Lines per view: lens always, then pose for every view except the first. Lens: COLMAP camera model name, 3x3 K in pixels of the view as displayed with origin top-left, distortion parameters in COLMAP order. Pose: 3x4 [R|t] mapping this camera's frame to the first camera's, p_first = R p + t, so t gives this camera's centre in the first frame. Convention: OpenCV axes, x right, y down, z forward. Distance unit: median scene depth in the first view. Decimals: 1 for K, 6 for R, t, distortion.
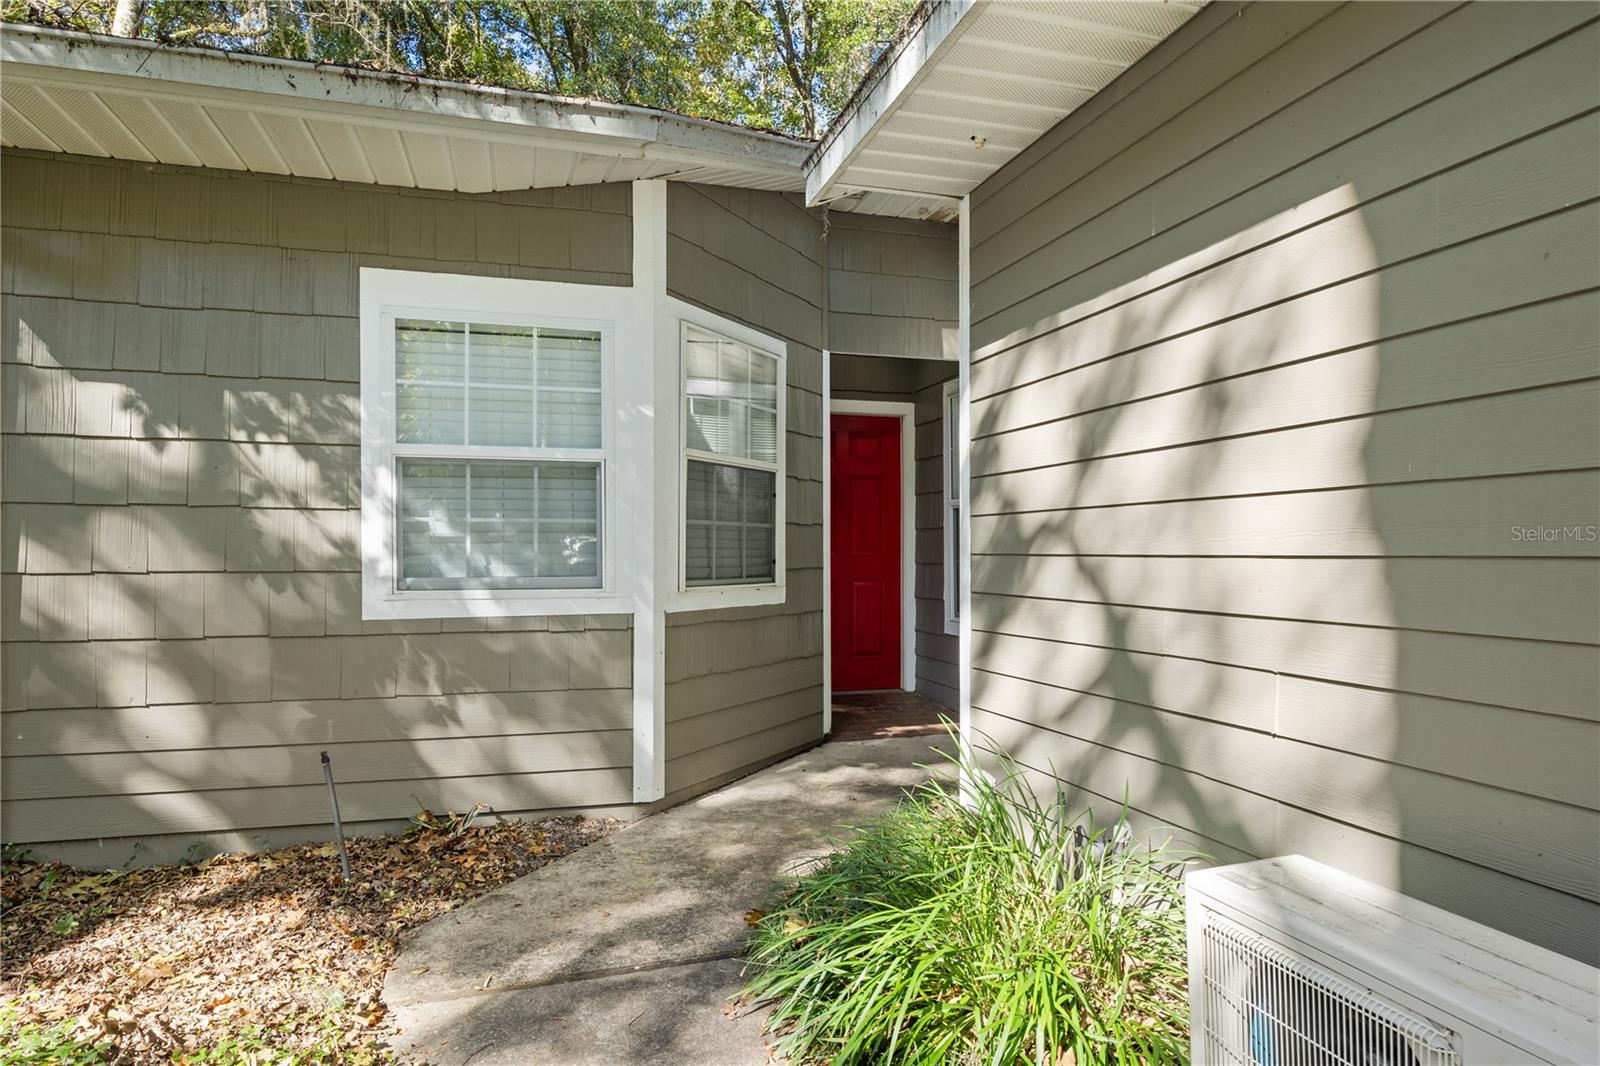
lens RADIAL K [[971.0, 0, 800.0], [0, 971.0, 533.0], [0, 0, 1]] dist [-0.002304, -0.000310]
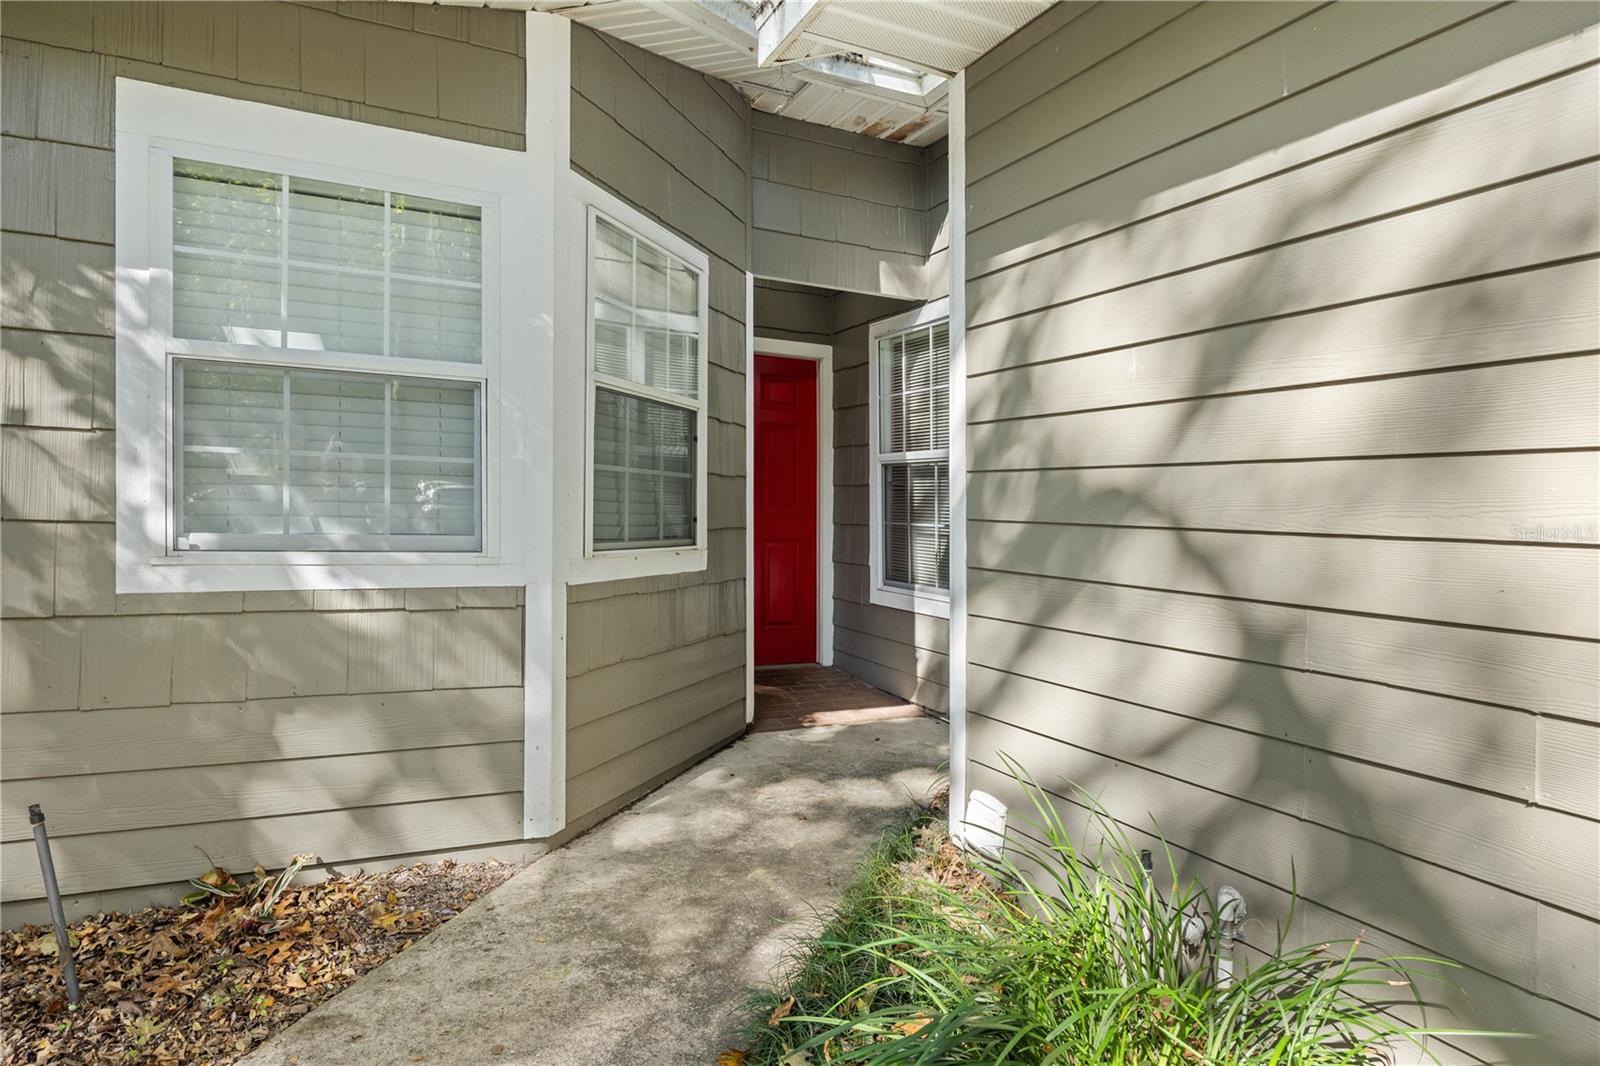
lens RADIAL K [[933.1, 0, 820.7], [0, 933.1, 541.4], [0, 0, 1]] dist [0.000896, -0.003047]
pose [[0.985009, 0.020809, 0.171245, -0.071832], [-0.030564, 0.998044, 0.054528, 0.001764], [-0.169776, -0.058945, 0.983718, 0.257831]]
